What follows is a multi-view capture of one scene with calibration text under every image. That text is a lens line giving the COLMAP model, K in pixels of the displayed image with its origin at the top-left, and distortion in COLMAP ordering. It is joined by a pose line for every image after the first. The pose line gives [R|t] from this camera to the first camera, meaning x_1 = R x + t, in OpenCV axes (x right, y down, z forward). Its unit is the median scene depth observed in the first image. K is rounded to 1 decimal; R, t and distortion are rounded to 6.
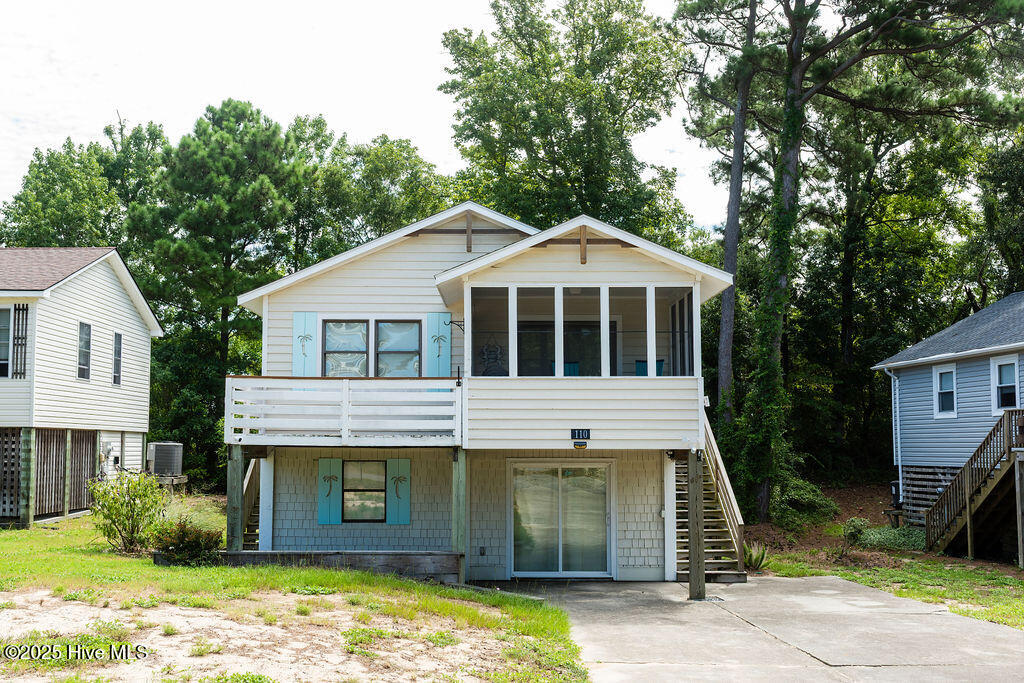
lens RADIAL K [[1102.0, 0, 512.0], [0, 1102.0, 341.5], [0, 0, 1]] dist [-0.008816, 0.019460]
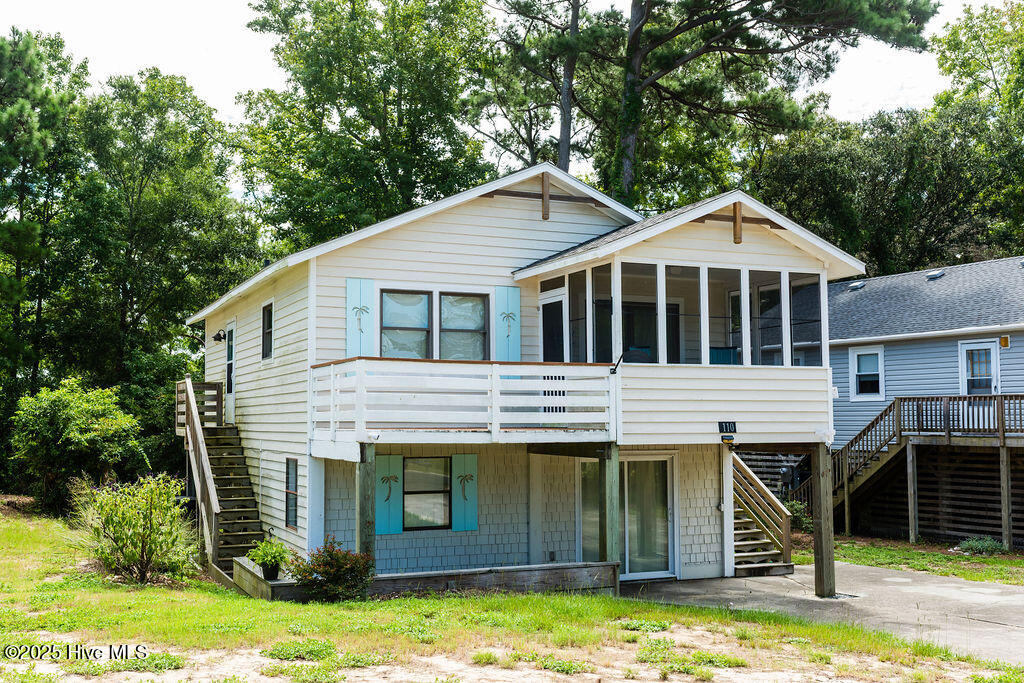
lens RADIAL K [[1102.0, 0, 512.0], [0, 1102.0, 341.5], [0, 0, 1]] dist [-0.008816, 0.019460]
pose [[0.915236, 0.025115, 0.402135, -0.418848], [-0.035150, 0.999227, 0.017594, 0.001820], [-0.401382, -0.030237, 0.915411, 0.200000]]
